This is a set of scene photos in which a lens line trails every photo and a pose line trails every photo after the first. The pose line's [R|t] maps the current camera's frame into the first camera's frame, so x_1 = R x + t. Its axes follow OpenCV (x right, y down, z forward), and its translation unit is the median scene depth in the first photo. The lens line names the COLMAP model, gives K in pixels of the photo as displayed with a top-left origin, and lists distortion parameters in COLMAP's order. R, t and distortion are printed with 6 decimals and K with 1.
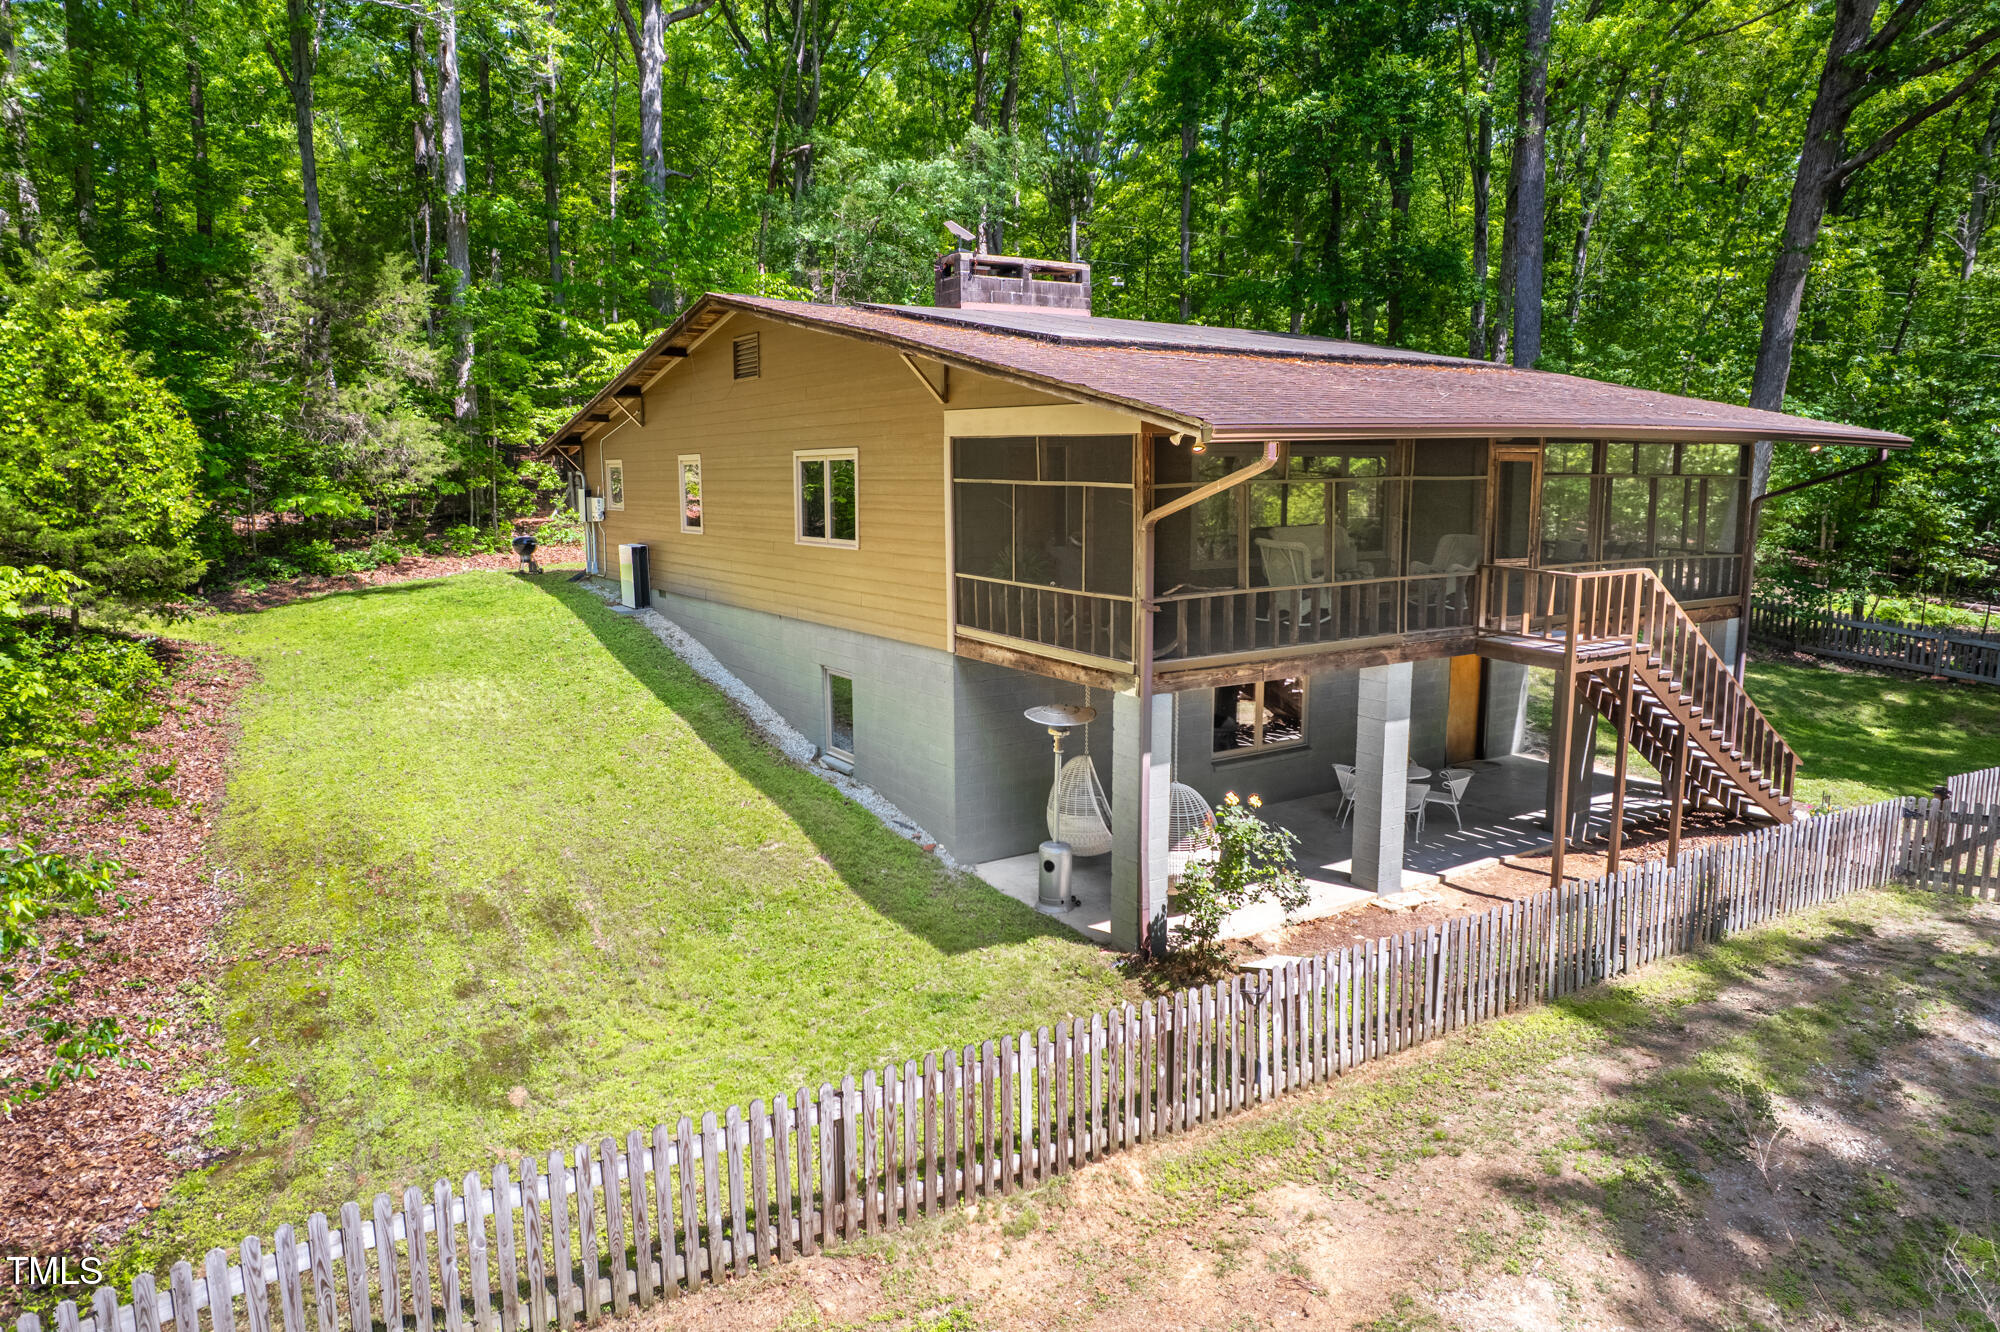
lens RADIAL K [[1272.4, 0, 1000.0], [0, 1272.4, 666.0], [0, 0, 1]] dist [-0.014802, -0.000588]
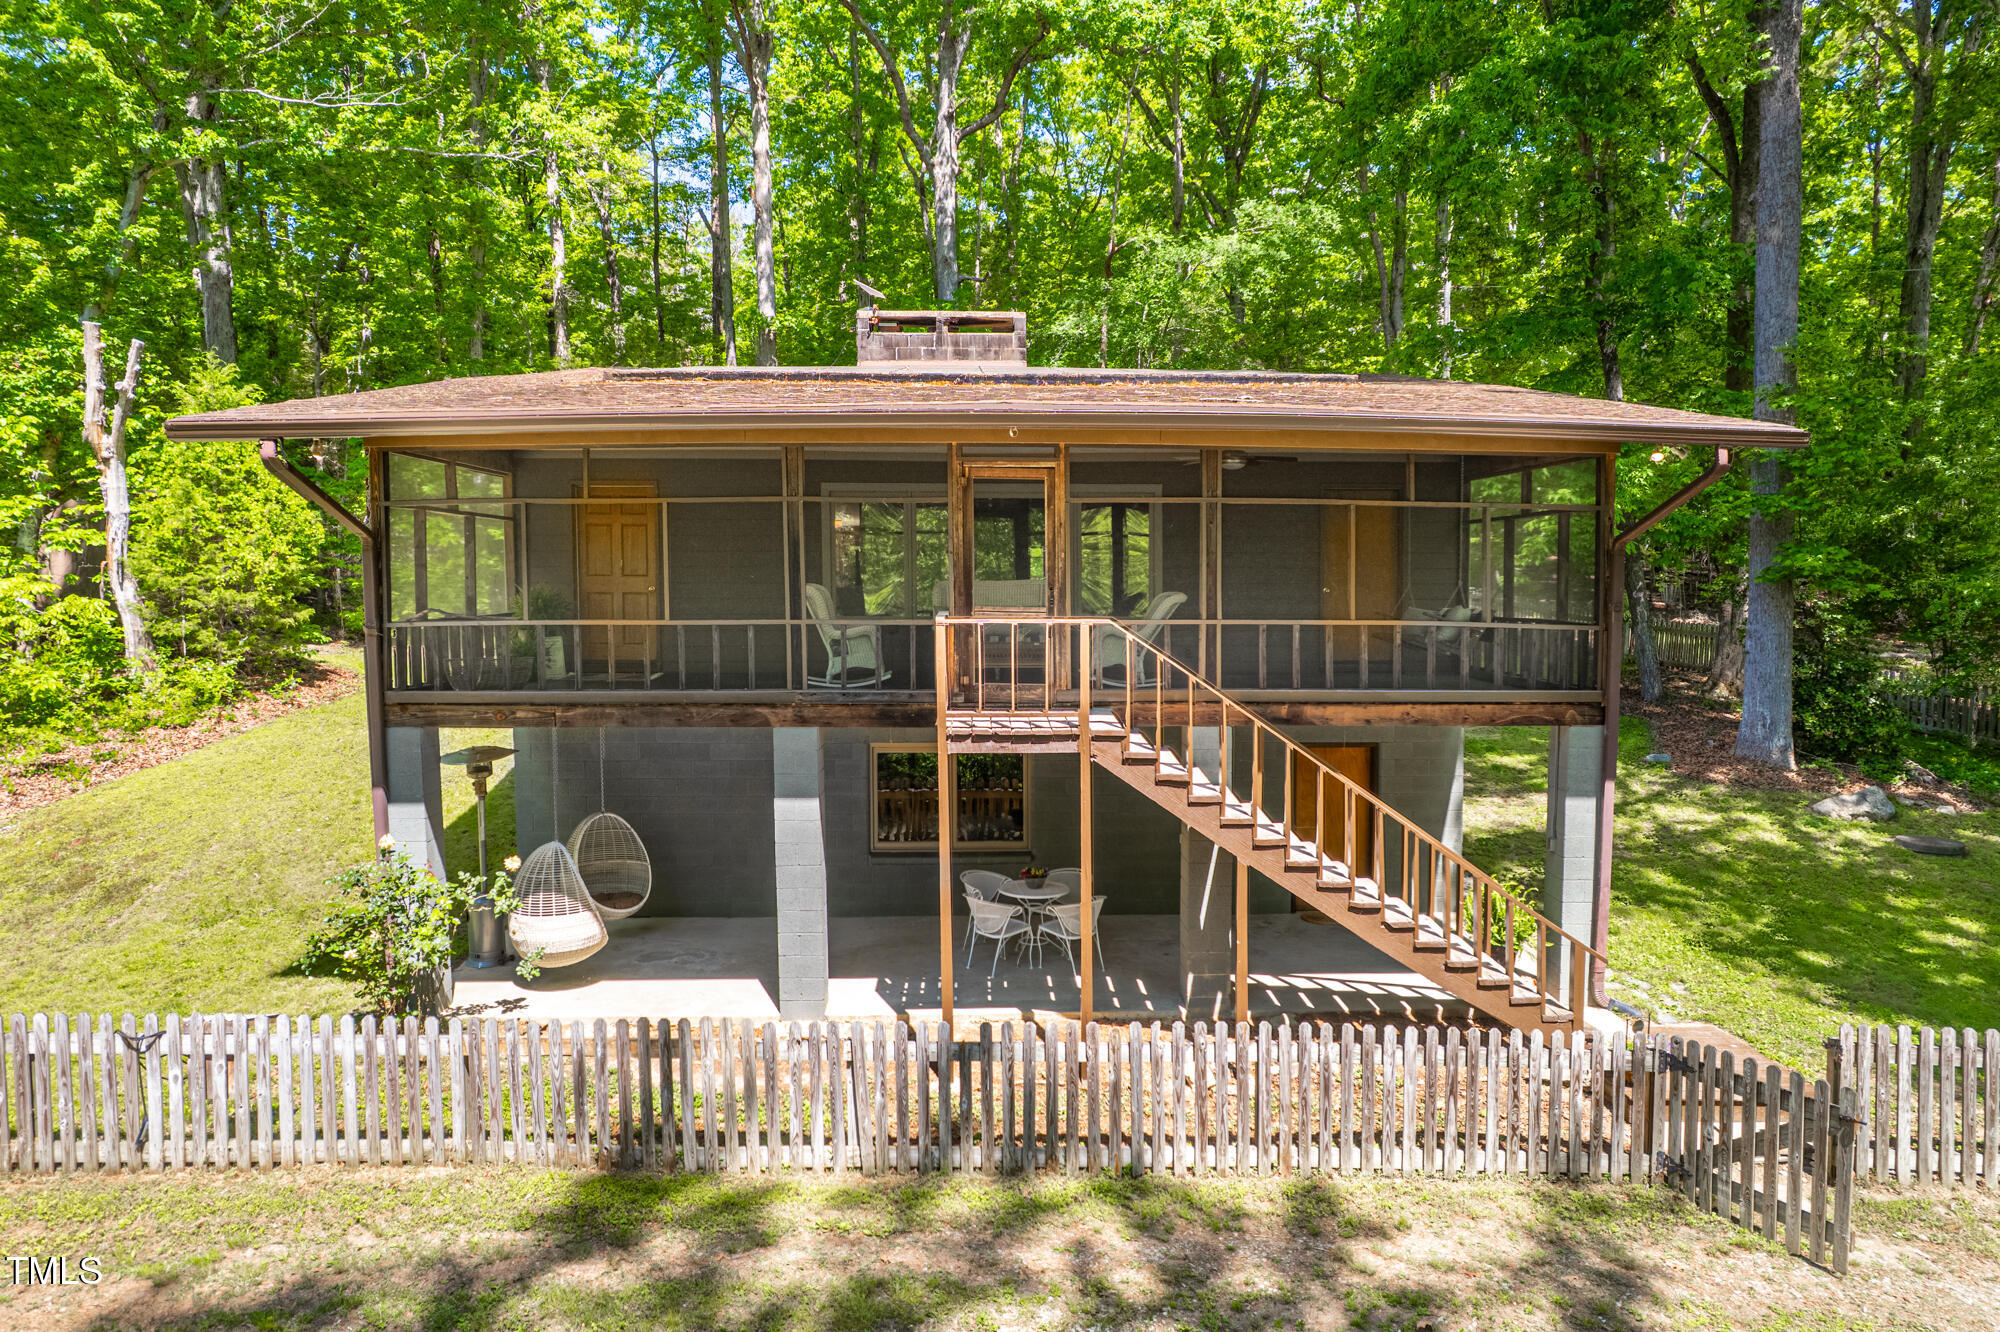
lens RADIAL K [[1272.4, 0, 1000.0], [0, 1272.4, 666.0], [0, 0, 1]] dist [-0.014802, -0.000588]
pose [[0.858072, 0.041023, -0.511888, 0.835536], [-0.089149, 0.993569, -0.069814, 0.003809], [0.505732, 0.105540, 0.856210, 0.368181]]
